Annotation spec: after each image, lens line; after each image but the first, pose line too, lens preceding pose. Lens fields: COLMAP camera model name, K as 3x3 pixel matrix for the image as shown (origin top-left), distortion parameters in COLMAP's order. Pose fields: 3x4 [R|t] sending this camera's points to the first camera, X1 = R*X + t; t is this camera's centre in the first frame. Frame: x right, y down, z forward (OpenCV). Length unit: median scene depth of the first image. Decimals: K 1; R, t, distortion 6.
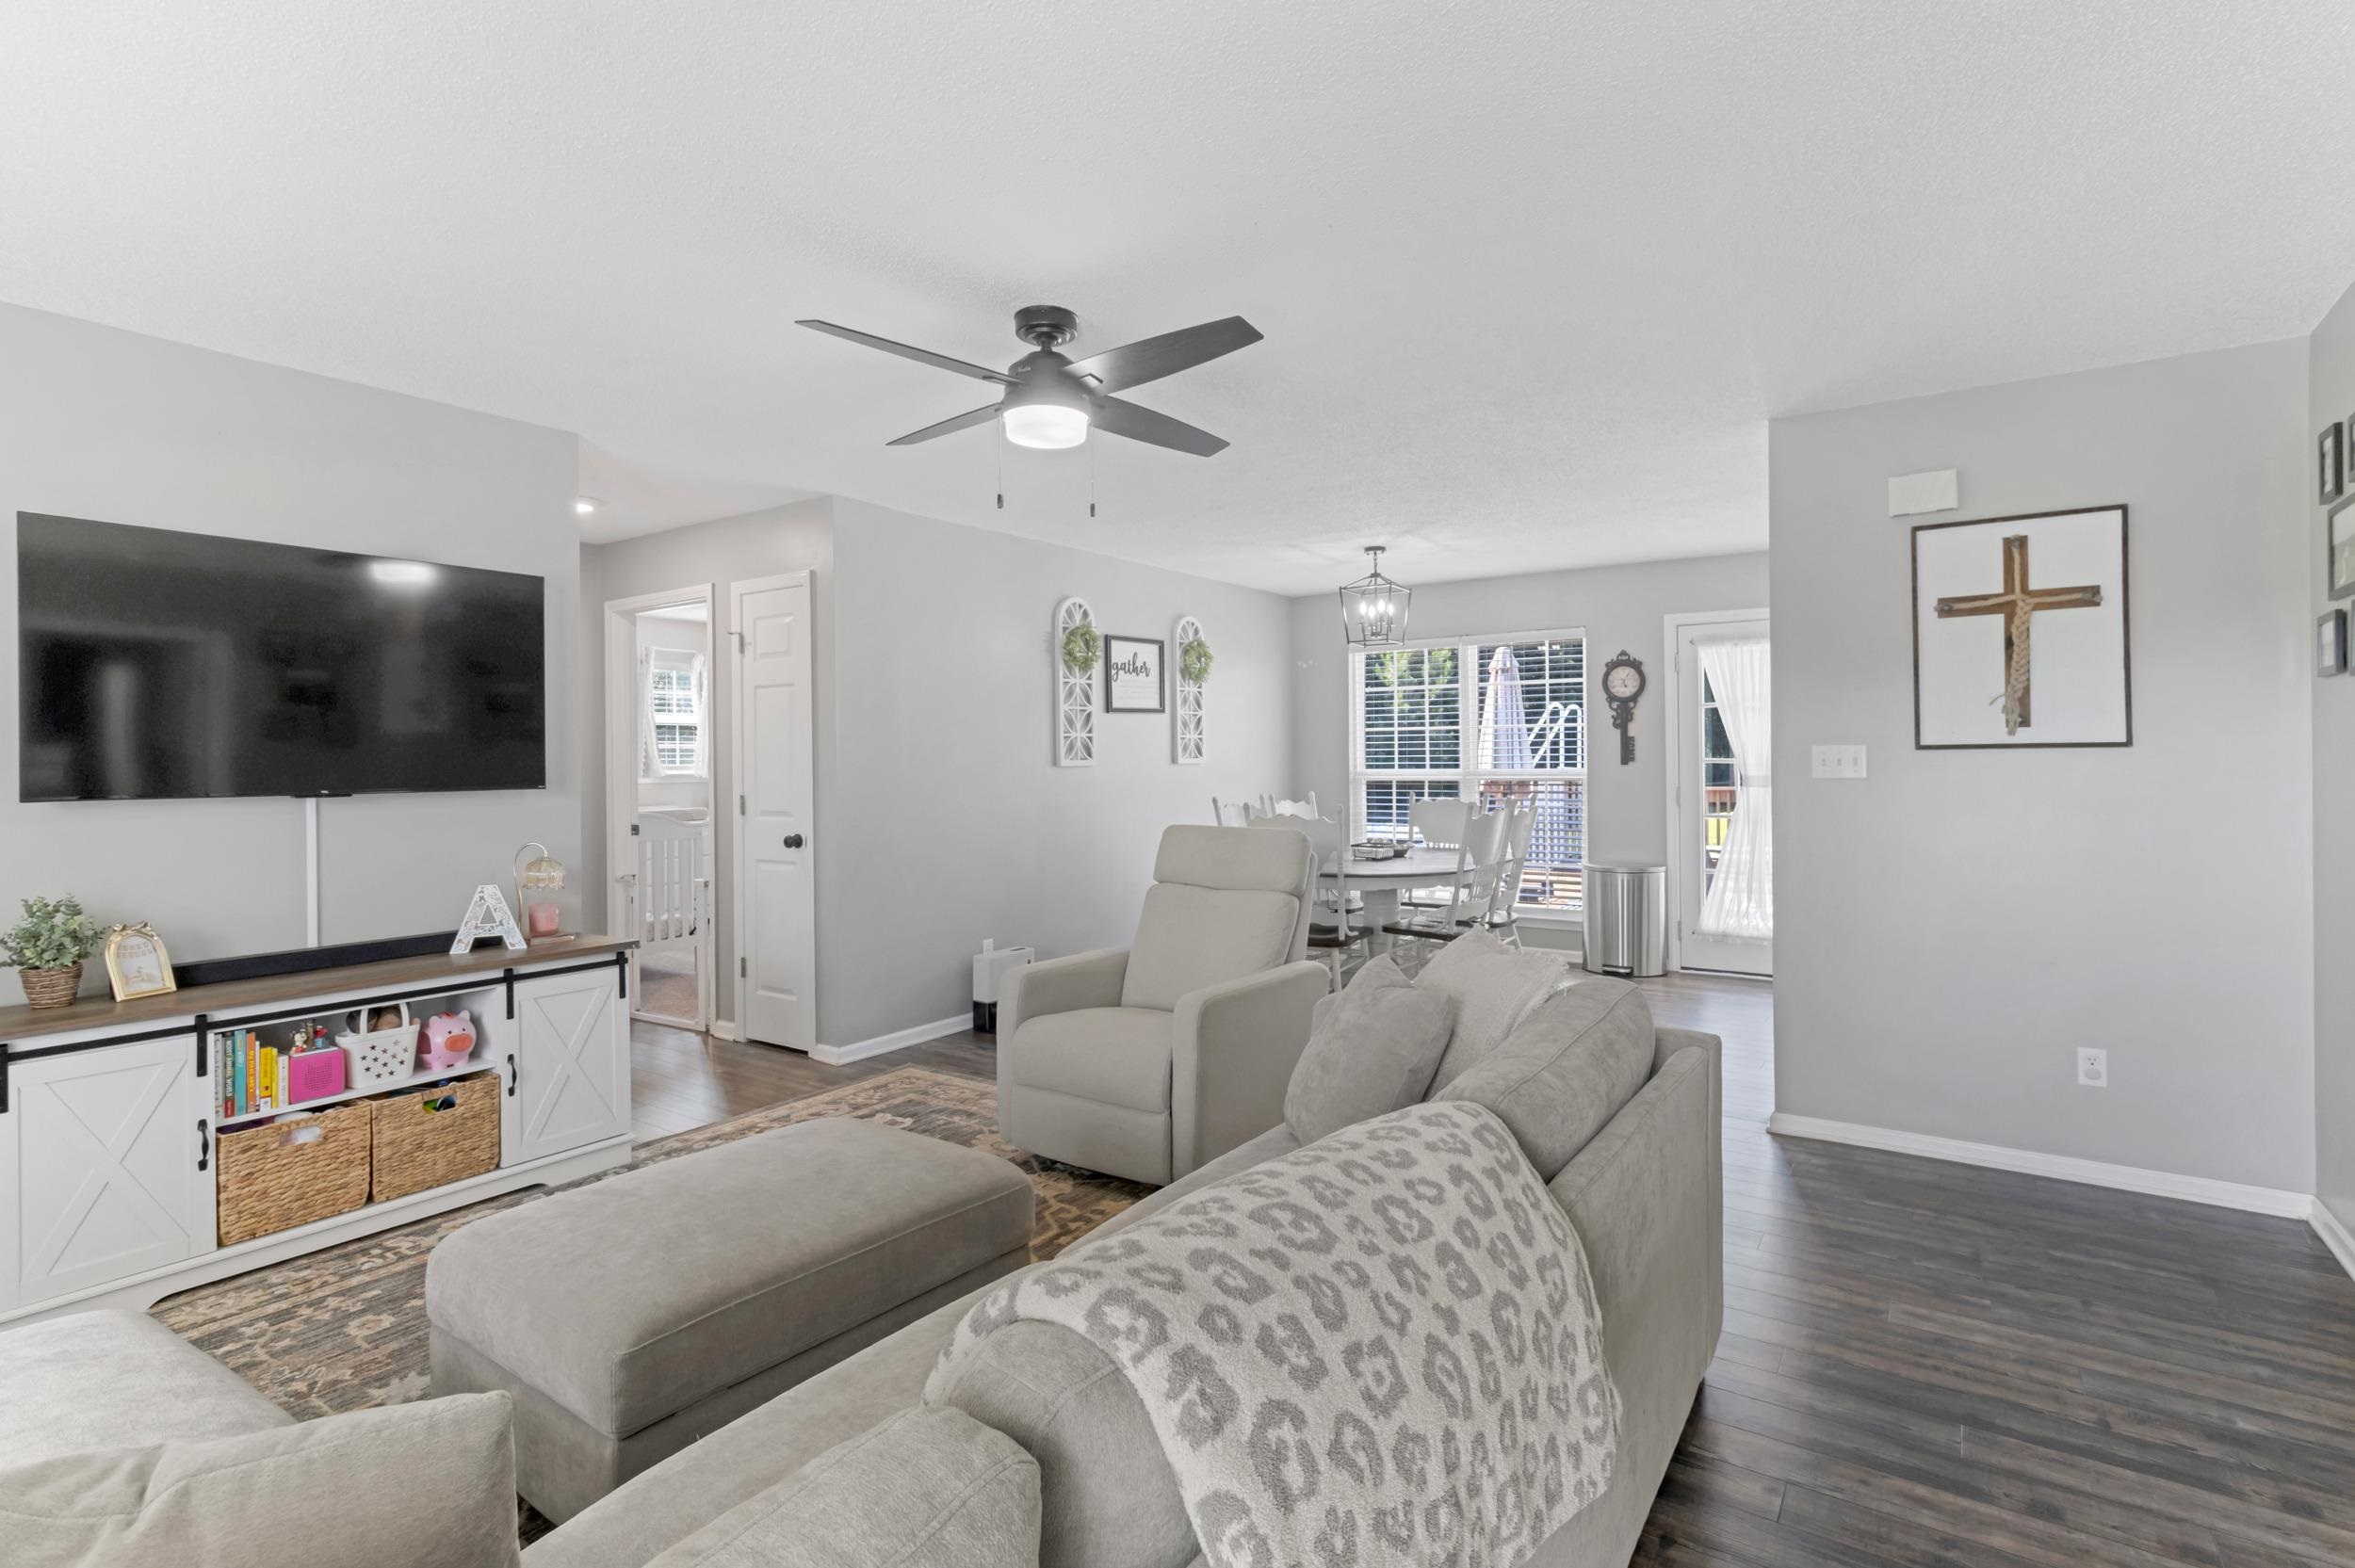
lens RADIAL K [[1132.3, 0, 1190.0], [0, 1132.3, 765.1], [0, 0, 1]] dist [0.001940, 0.000207]
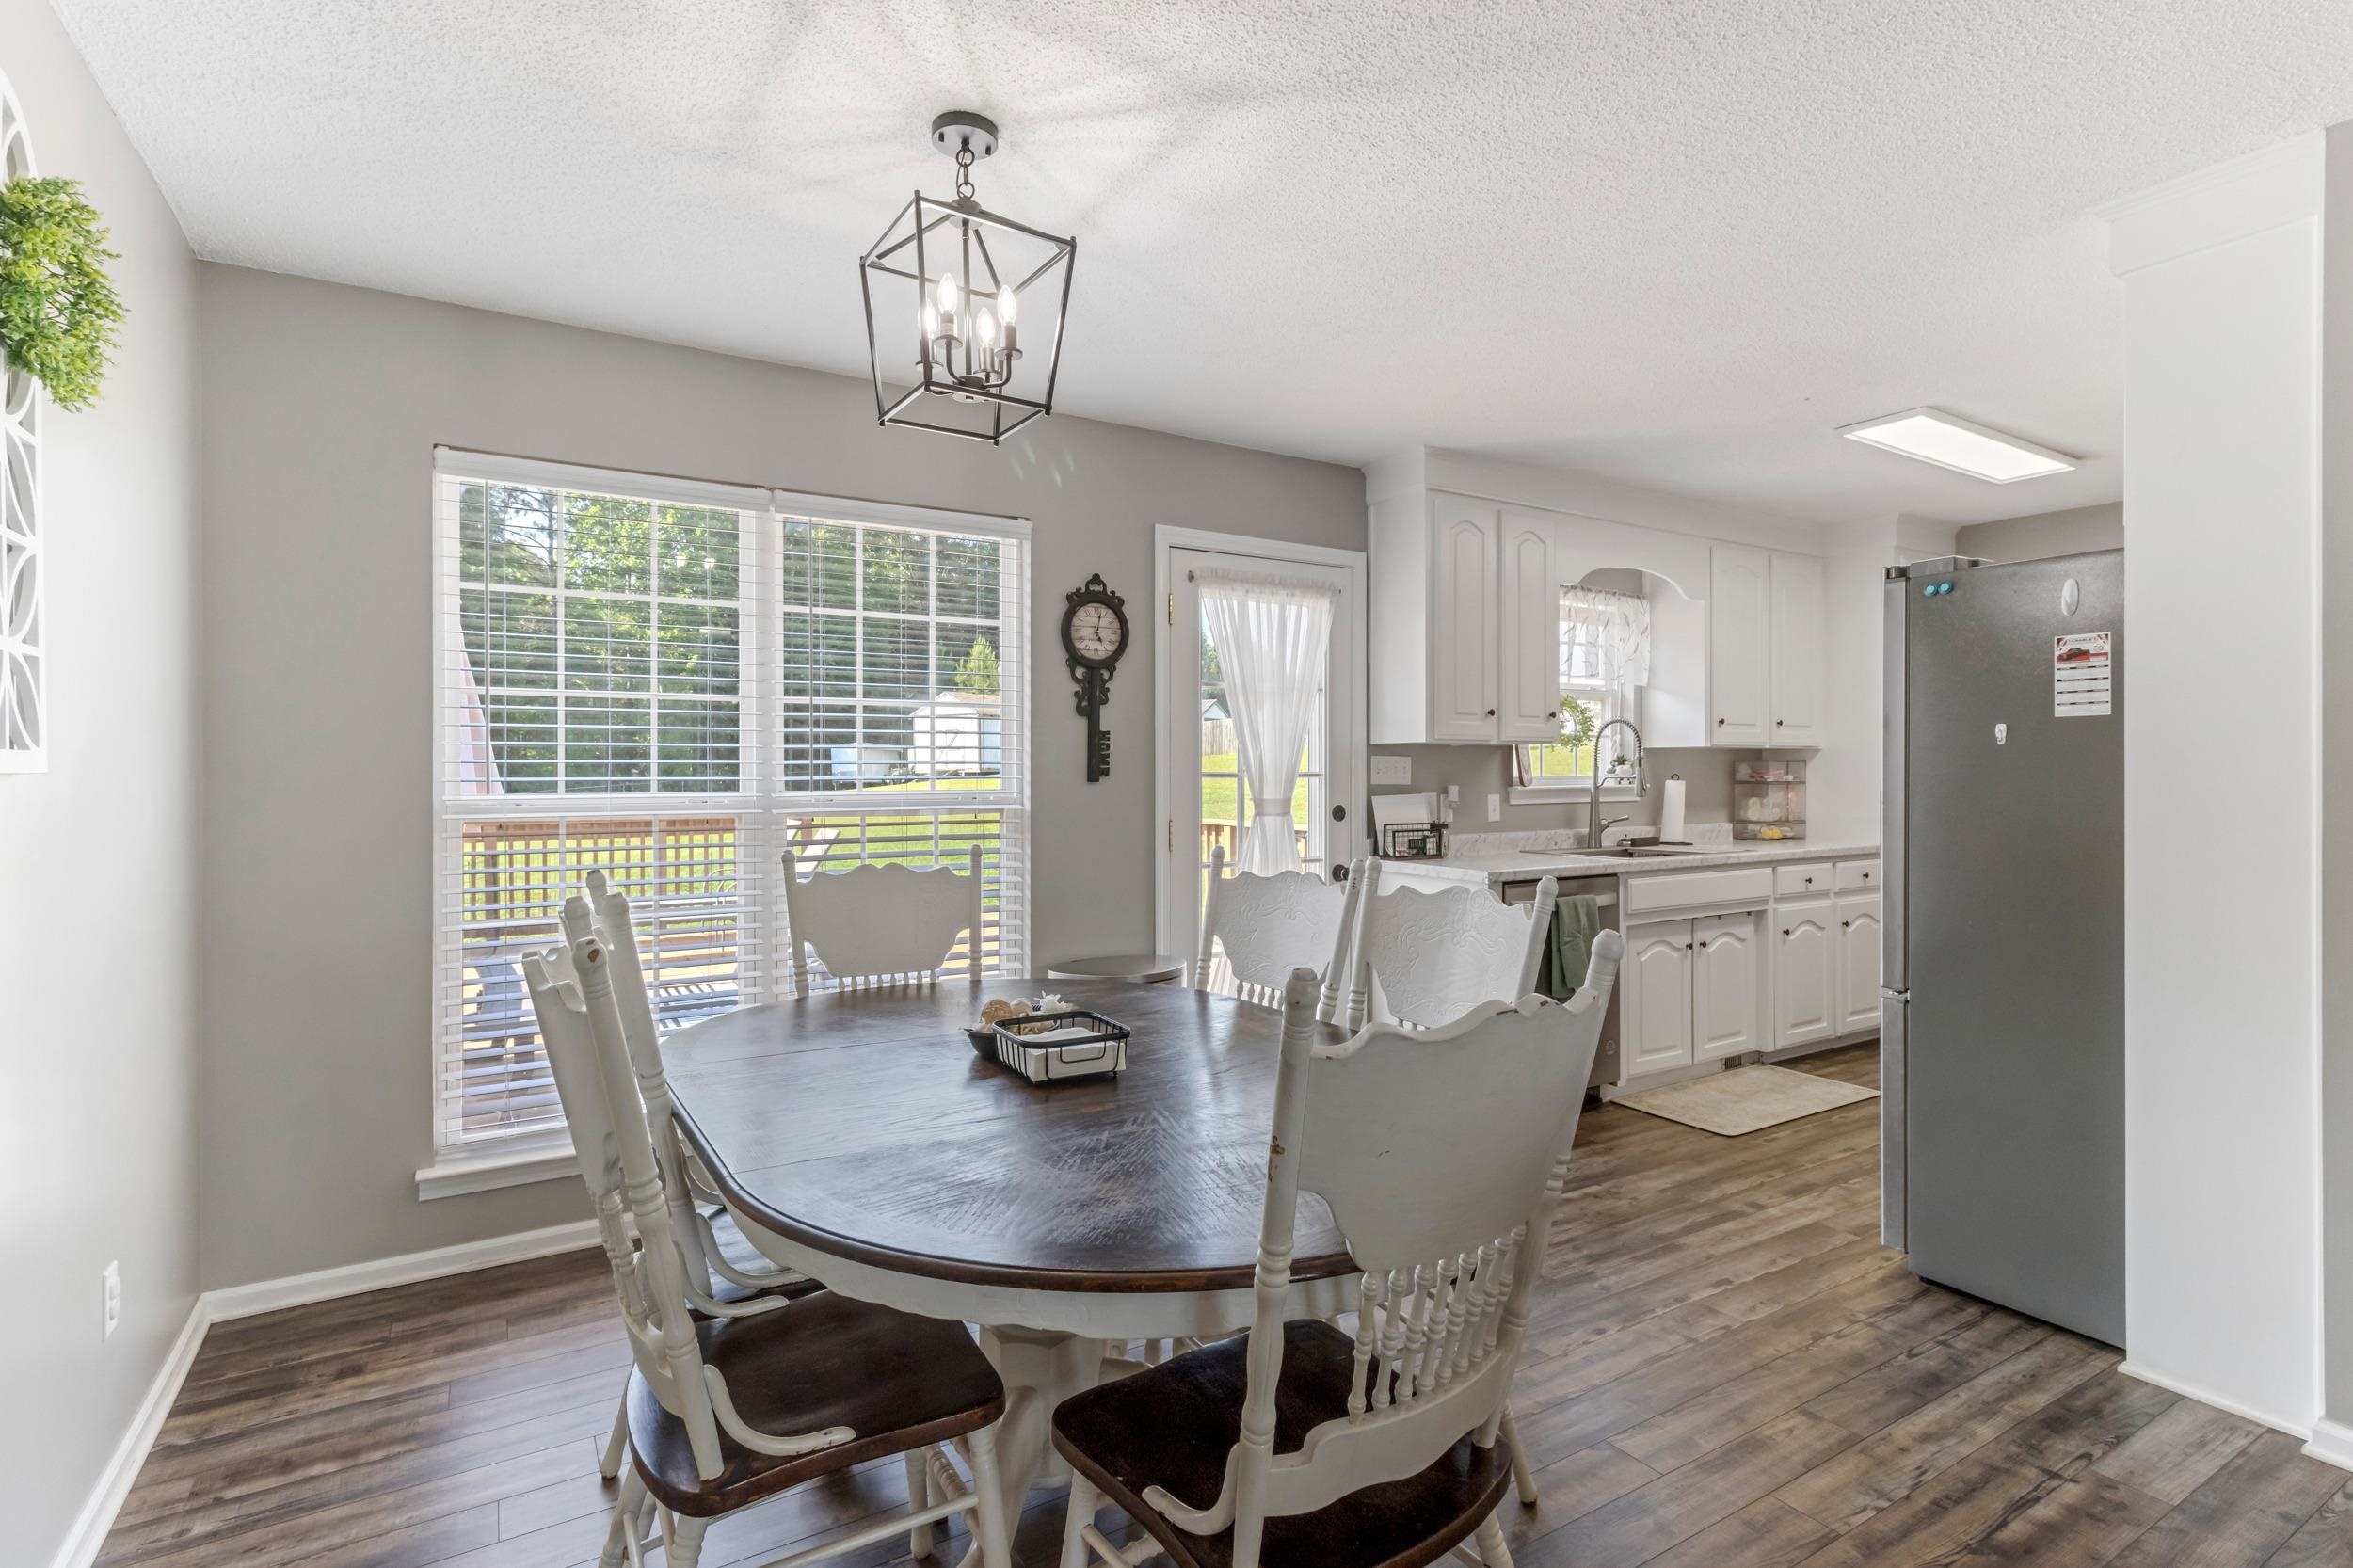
lens RADIAL K [[1131.5, 0, 1183.1], [0, 1131.5, 786.2], [0, 0, 1]] dist [0.001940, 0.000207]
pose [[0.401265, -0.002207, 0.915959, -0.204525], [0.003313, 0.999994, 0.000958, 0.002461], [-0.915956, 0.002651, 0.401270, 1.449681]]
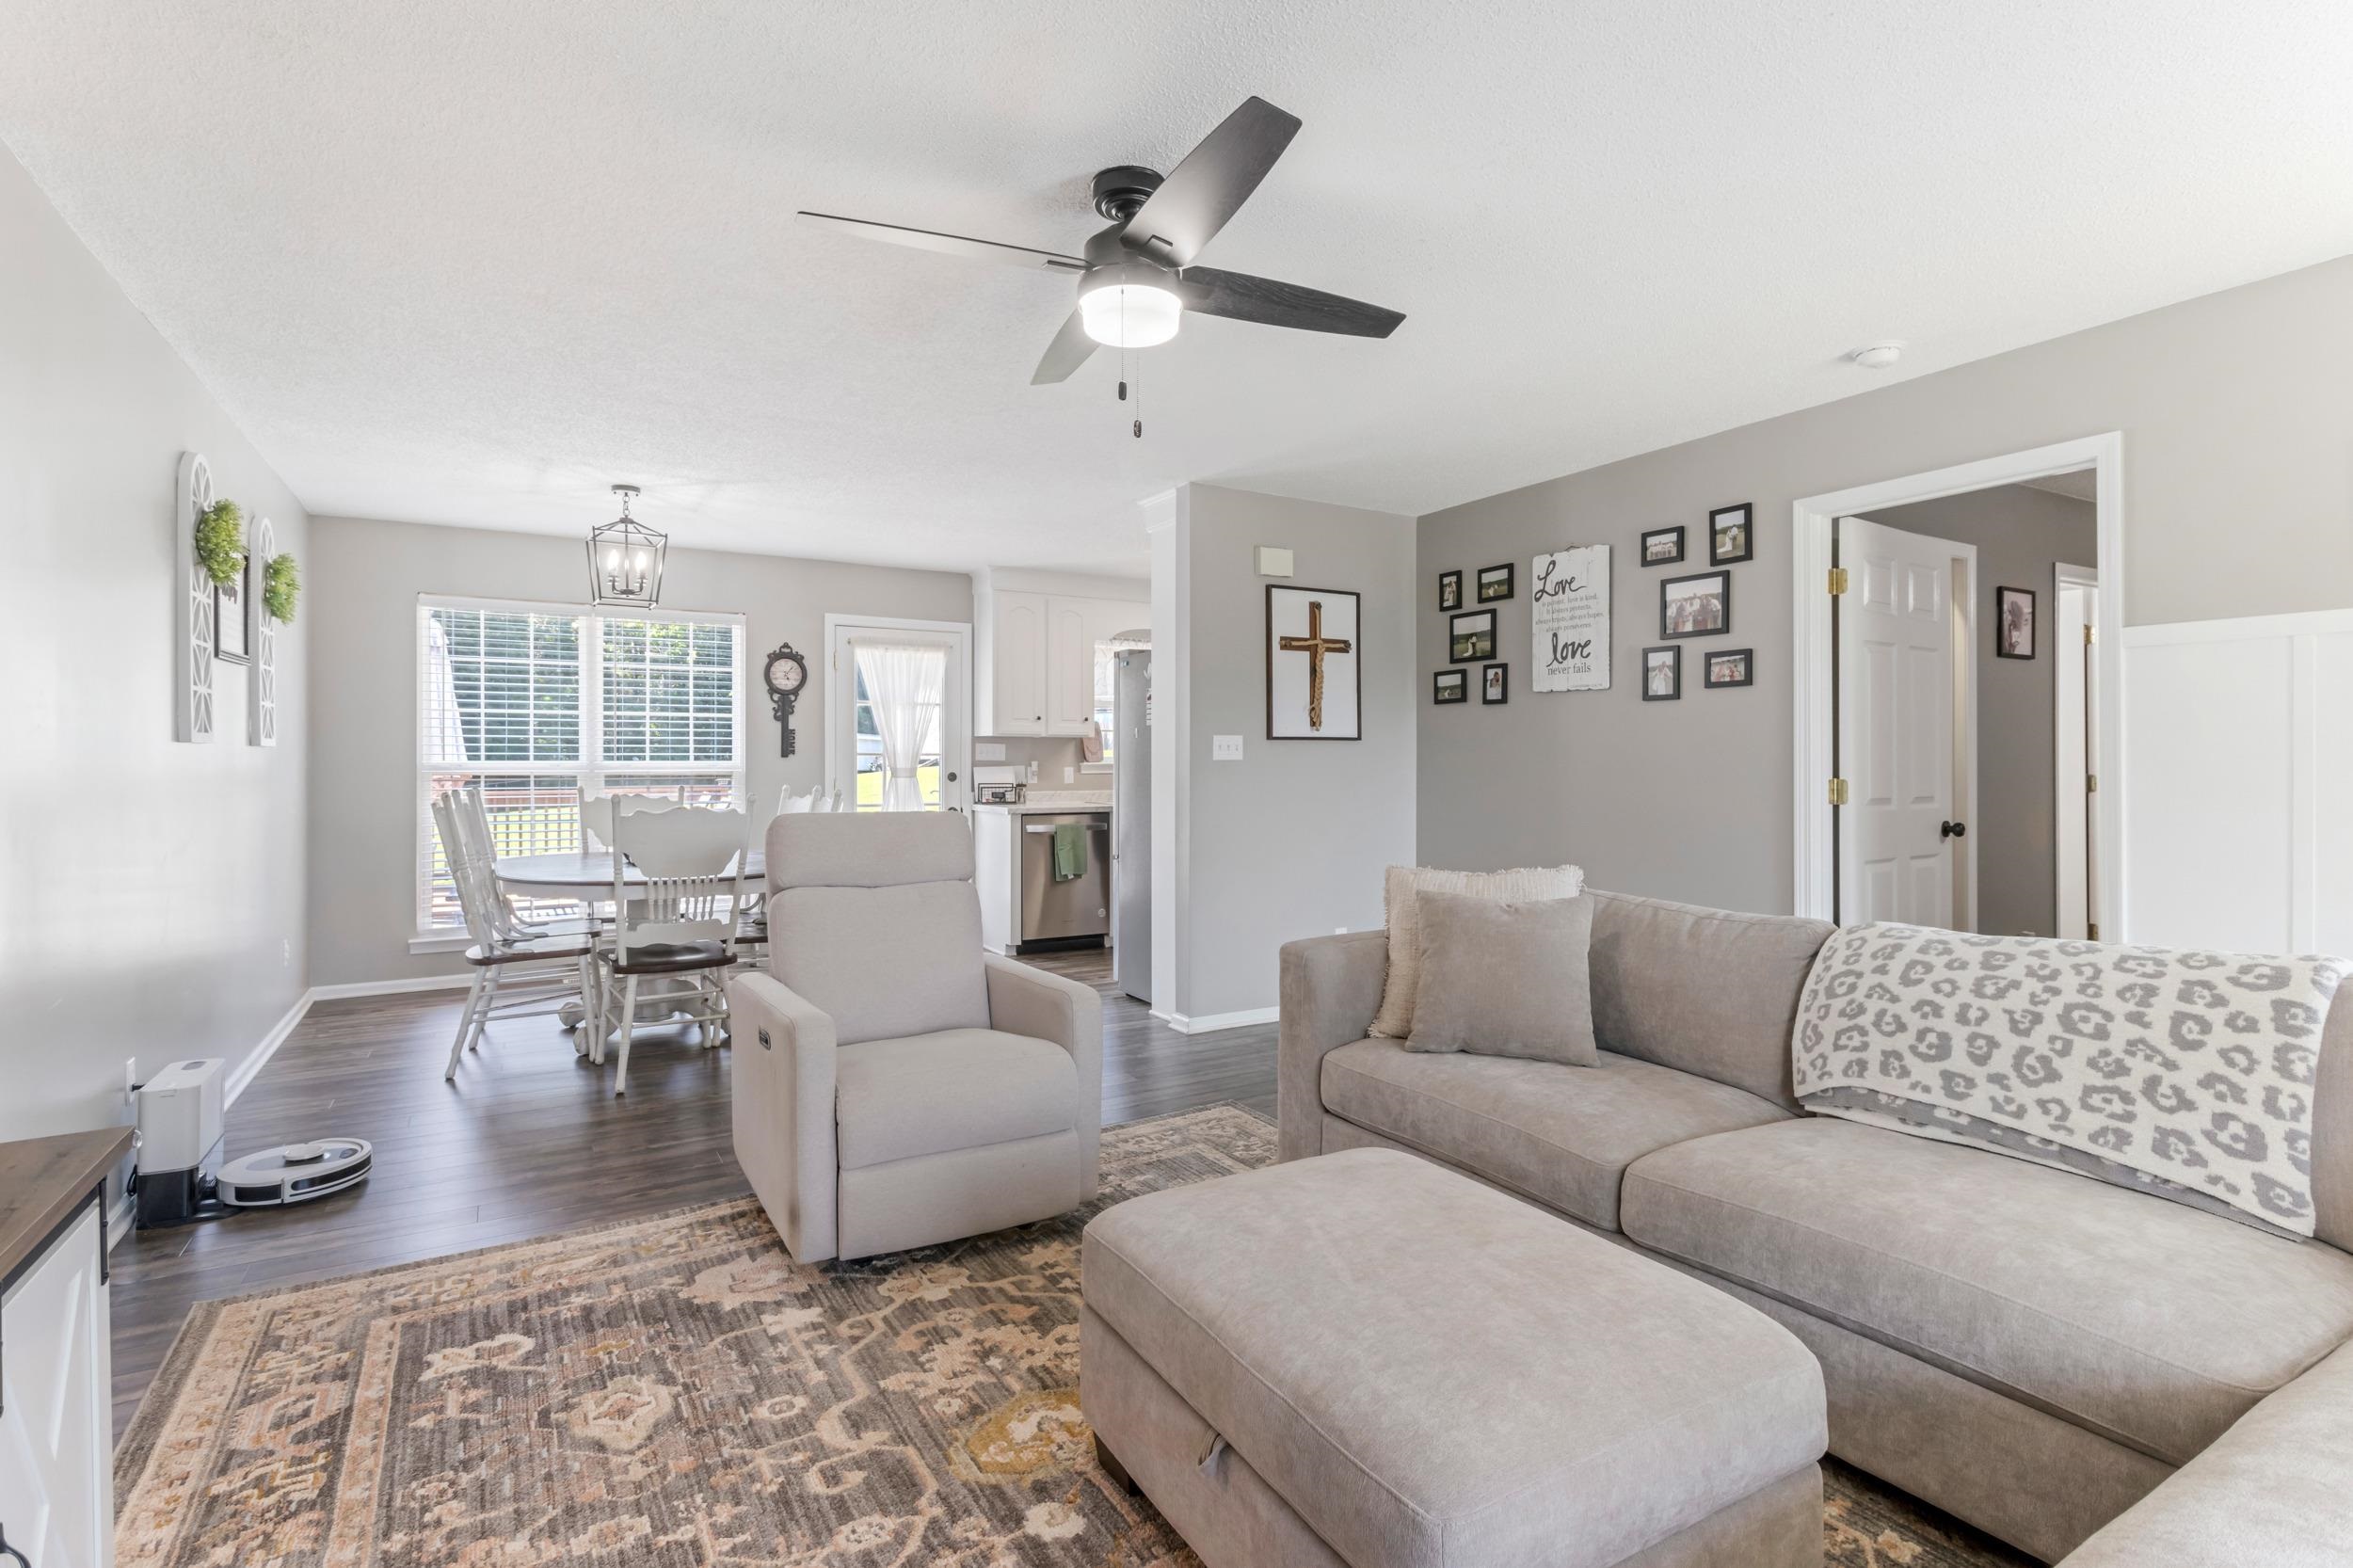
lens RADIAL K [[1131.5, 0, 1179.2], [0, 1131.5, 764.6], [0, 0, 1]] dist [0.001940, 0.000207]
pose [[0.418809, 0.009128, 0.908029, -0.738464], [0.002074, 0.999937, -0.011009, 0.034820], [-0.908072, 0.006494, 0.418764, 0.524098]]
